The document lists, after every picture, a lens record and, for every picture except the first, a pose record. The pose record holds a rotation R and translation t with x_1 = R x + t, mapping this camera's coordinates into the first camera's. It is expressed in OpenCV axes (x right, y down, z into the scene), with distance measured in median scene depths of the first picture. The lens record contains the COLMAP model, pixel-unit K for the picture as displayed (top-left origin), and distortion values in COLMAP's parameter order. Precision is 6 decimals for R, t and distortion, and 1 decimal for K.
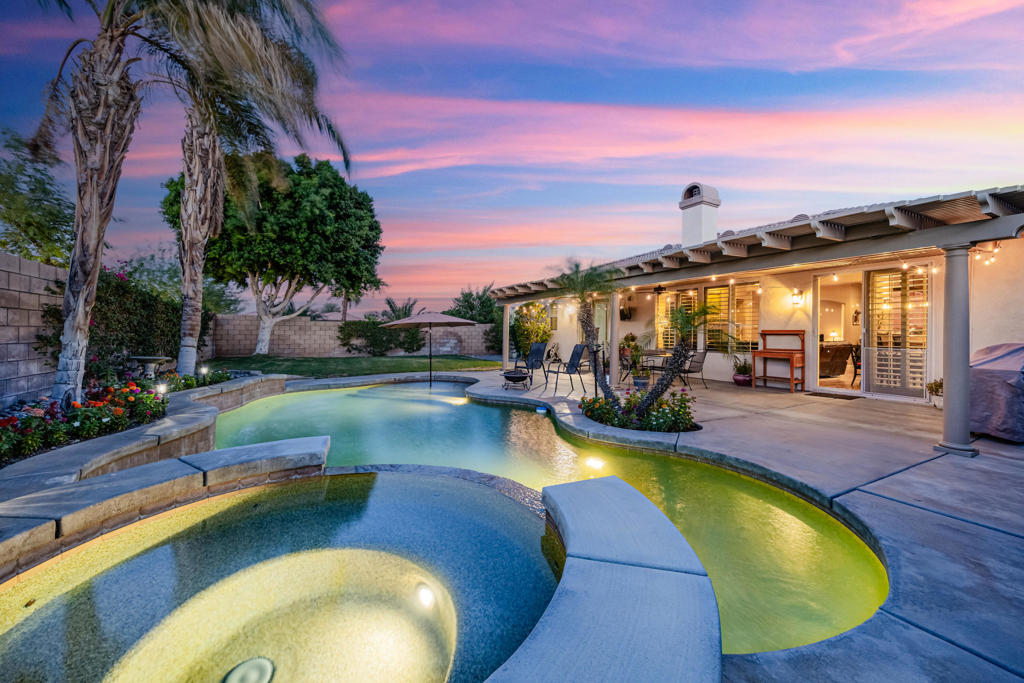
lens RADIAL K [[391.4, 0, 514.3], [0, 391.4, 340.3], [0, 0, 1]] dist [-0.001594, -0.000112]
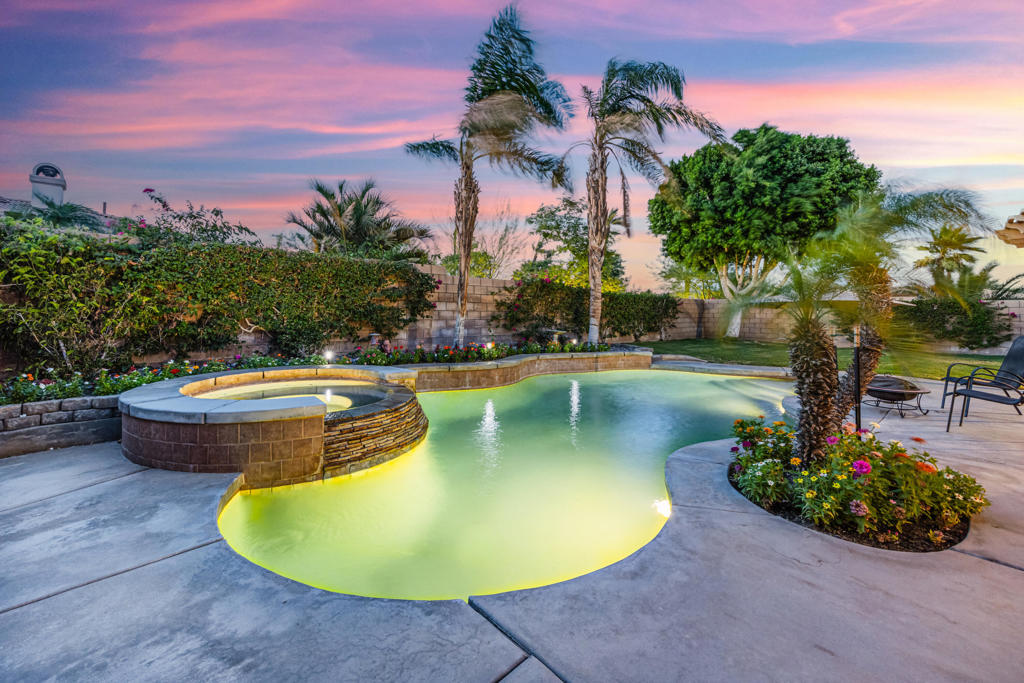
lens RADIAL K [[428.6, 0, 512.6], [0, 428.6, 313.8], [0, 0, 1]] dist [-0.001763, -0.000189]
pose [[0.236688, -0.002971, -0.971581, 0.303760], [-0.023485, 0.999686, -0.008778, -0.001725], [0.971302, 0.024896, 0.236544, 0.192212]]
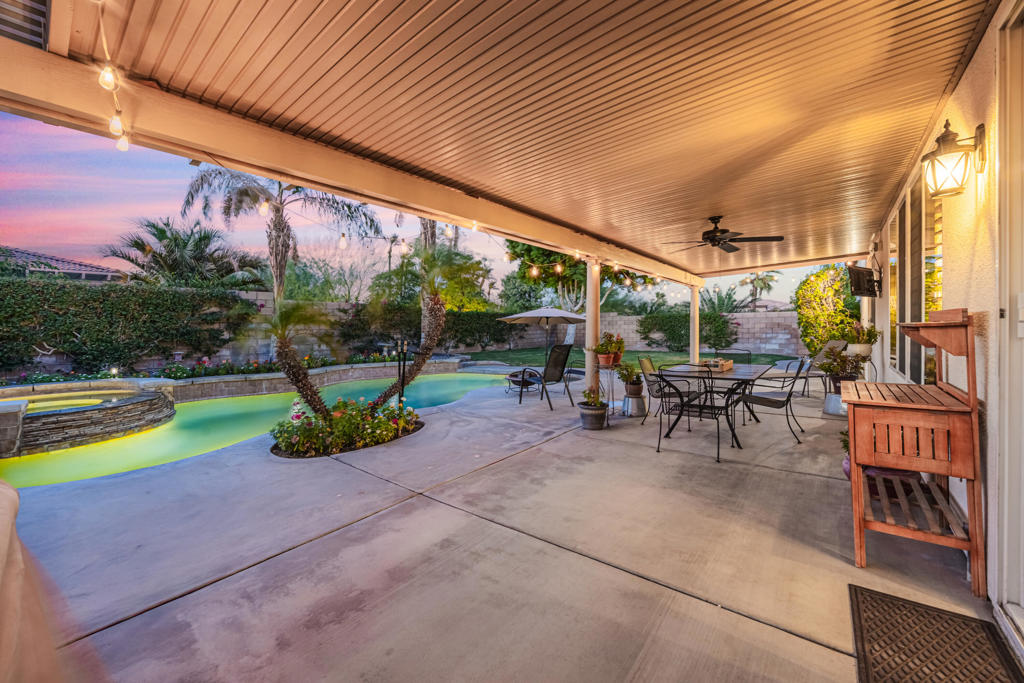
lens RADIAL K [[391.4, 0, 514.3], [0, 391.4, 340.3], [0, 0, 1]] dist [-0.001594, -0.000112]
pose [[0.394023, 0.020625, -0.918869, 0.465785], [-0.001112, 0.999758, 0.021964, -0.007944], [0.919100, -0.007632, 0.393950, 0.367556]]
